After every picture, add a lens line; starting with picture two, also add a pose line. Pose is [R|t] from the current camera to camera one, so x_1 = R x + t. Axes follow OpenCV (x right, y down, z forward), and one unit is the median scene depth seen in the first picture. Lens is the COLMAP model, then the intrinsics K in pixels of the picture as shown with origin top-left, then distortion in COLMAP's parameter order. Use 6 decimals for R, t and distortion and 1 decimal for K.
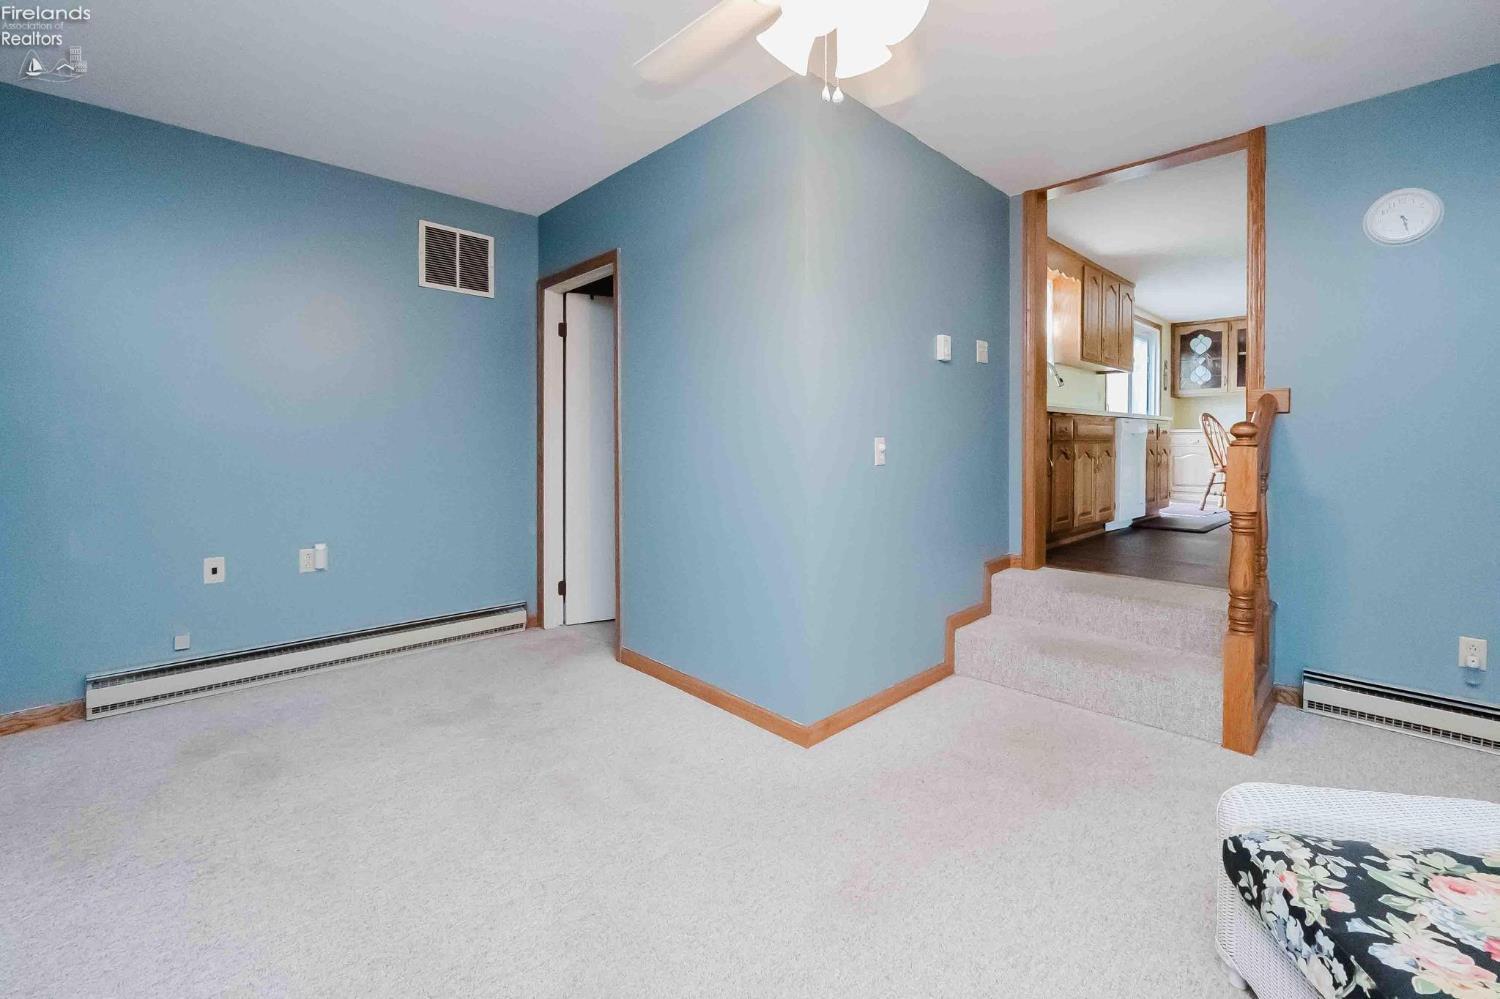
lens RADIAL K [[657.7, 0, 746.0], [0, 657.7, 444.7], [0, 0, 1]] dist [-0.010921, 0.000478]
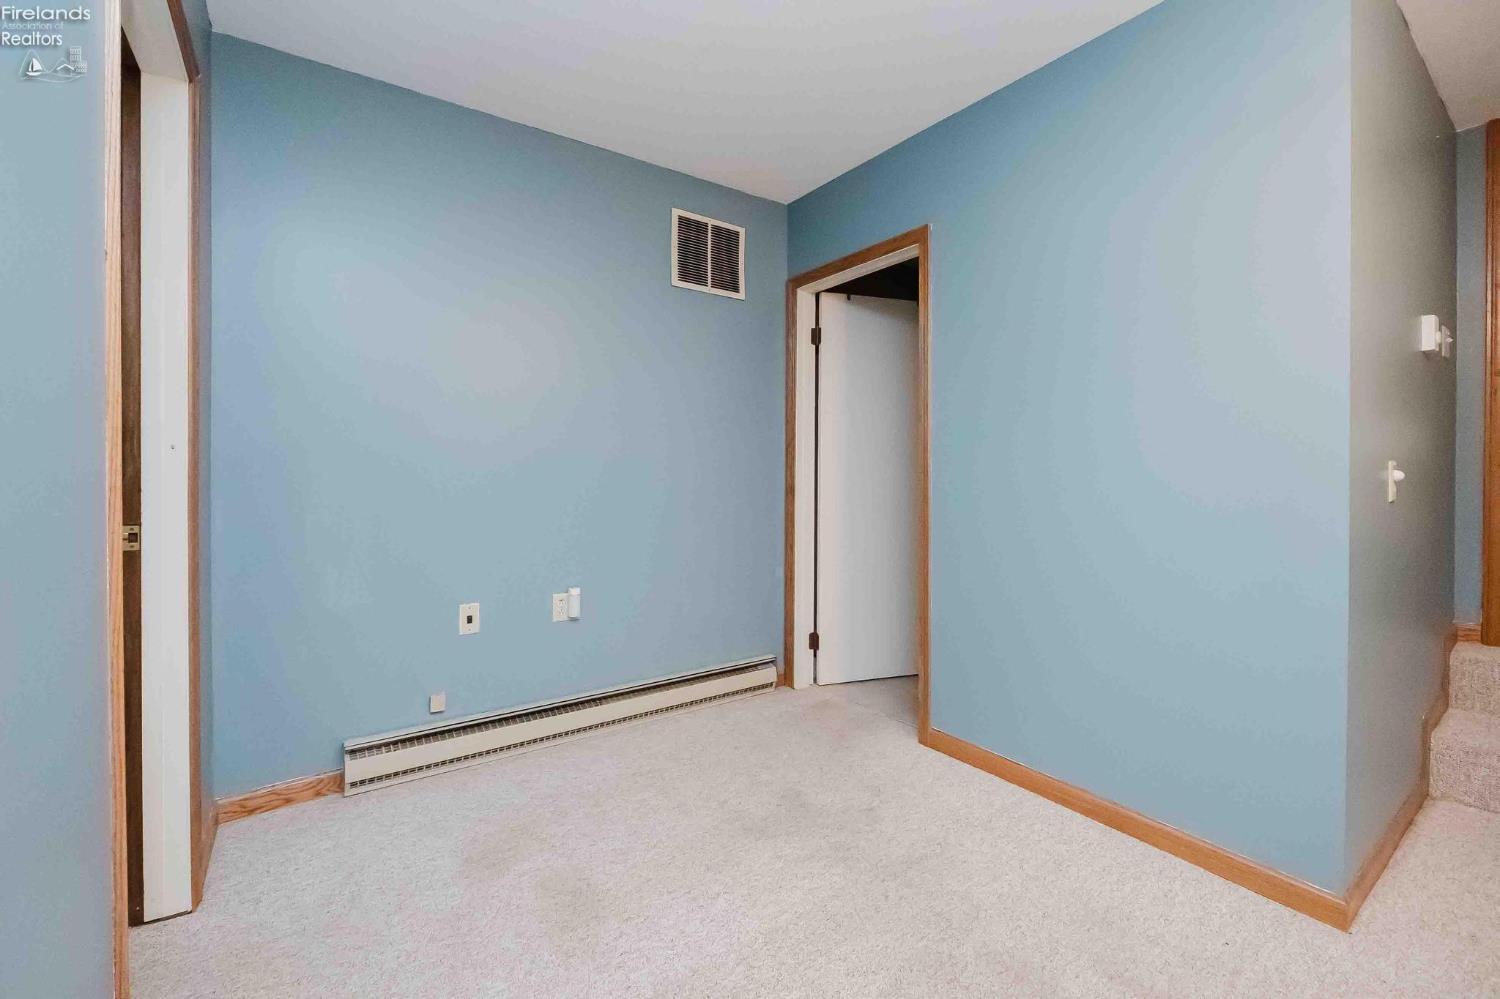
lens RADIAL K [[643.5, 0, 745.1], [0, 643.5, 471.0], [0, 0, 1]] dist [-0.009960, 0.000053]
pose [[0.988319, 0.000296, -0.152397, -0.248771], [-0.000939, 0.999991, -0.004146, 0.002320], [0.152394, 0.004240, 0.988311, 0.169967]]
